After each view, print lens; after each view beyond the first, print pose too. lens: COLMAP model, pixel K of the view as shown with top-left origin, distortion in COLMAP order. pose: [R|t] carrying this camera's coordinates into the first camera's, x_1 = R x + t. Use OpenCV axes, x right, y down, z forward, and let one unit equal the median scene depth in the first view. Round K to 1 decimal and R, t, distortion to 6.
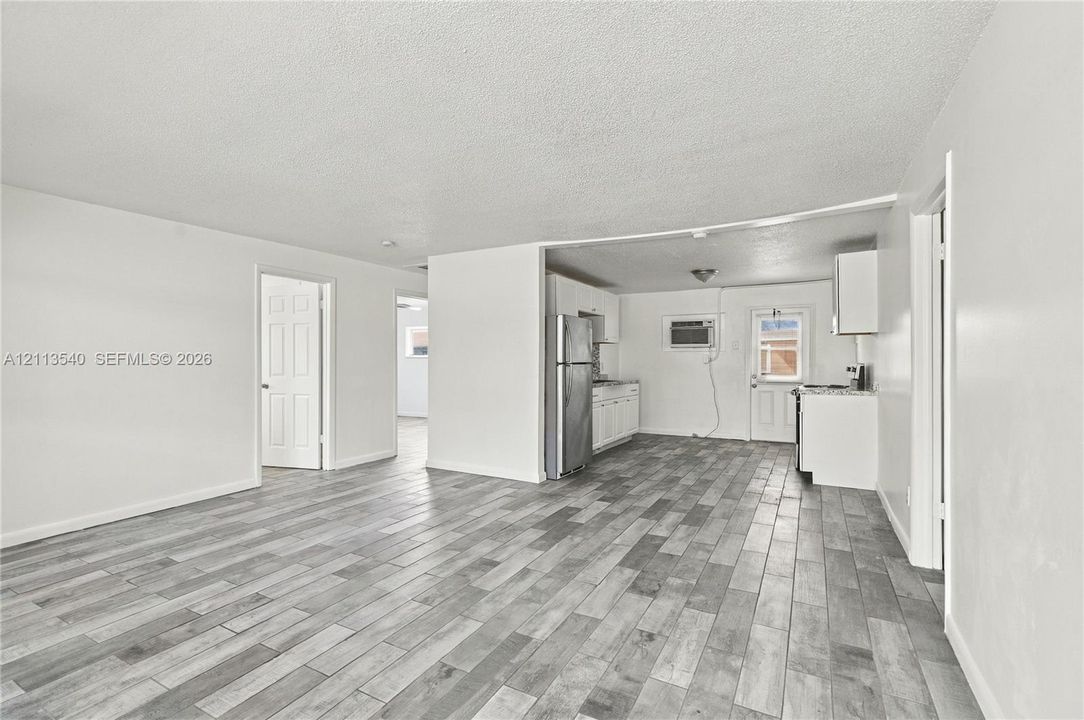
lens RADIAL K [[496.7, 0, 531.1], [0, 496.7, 363.1], [0, 0, 1]] dist [0.003362, -0.002480]
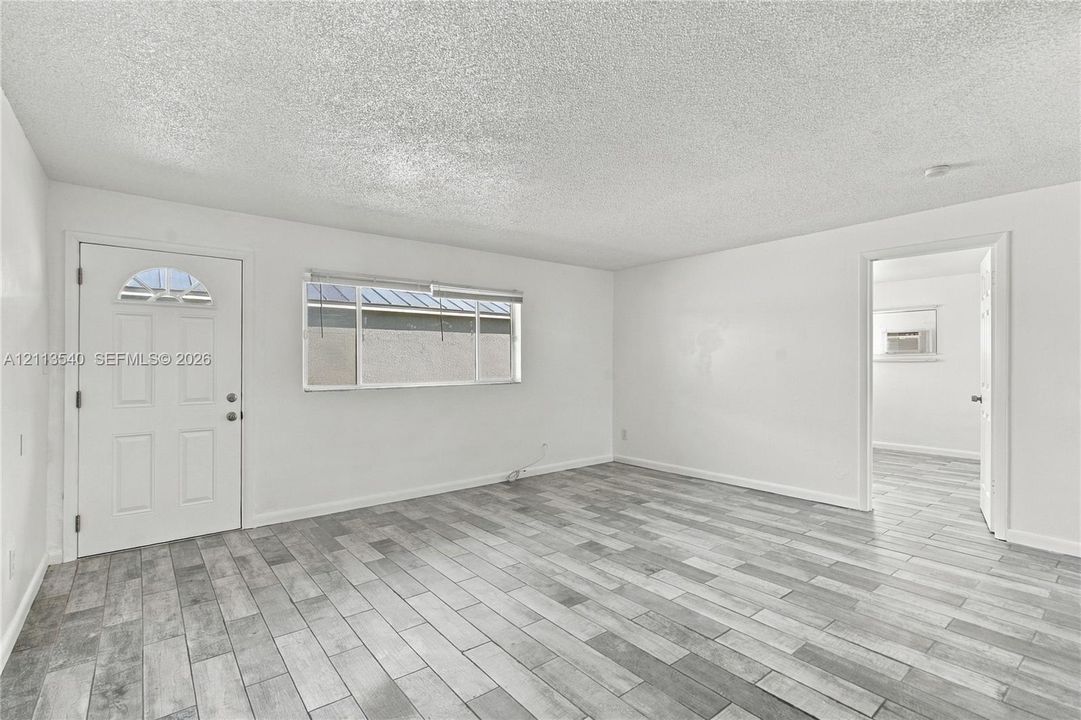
lens RADIAL K [[495.3, 0, 531.8], [0, 495.3, 363.0], [0, 0, 1]] dist [0.003362, -0.002480]
pose [[-0.379156, 0.005205, -0.925318, 0.611462], [-0.005124, 0.999957, 0.007724, -0.015013], [0.925318, 0.007670, -0.379113, 1.044113]]
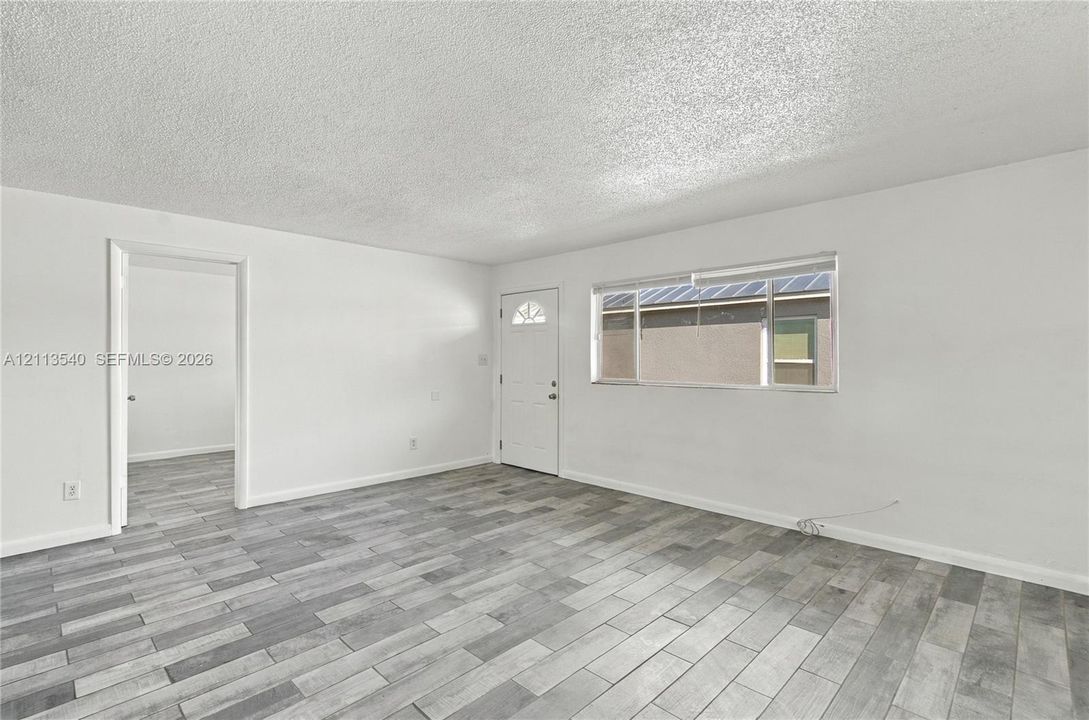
lens RADIAL K [[504.4, 0, 529.0], [0, 504.4, 365.0], [0, 0, 1]] dist [0.001452, -0.000852]
pose [[-0.963717, 0.000320, 0.266927, -0.438960], [0.007110, 0.999675, 0.024474, -0.026754], [-0.266832, 0.025484, -0.963406, 1.562046]]
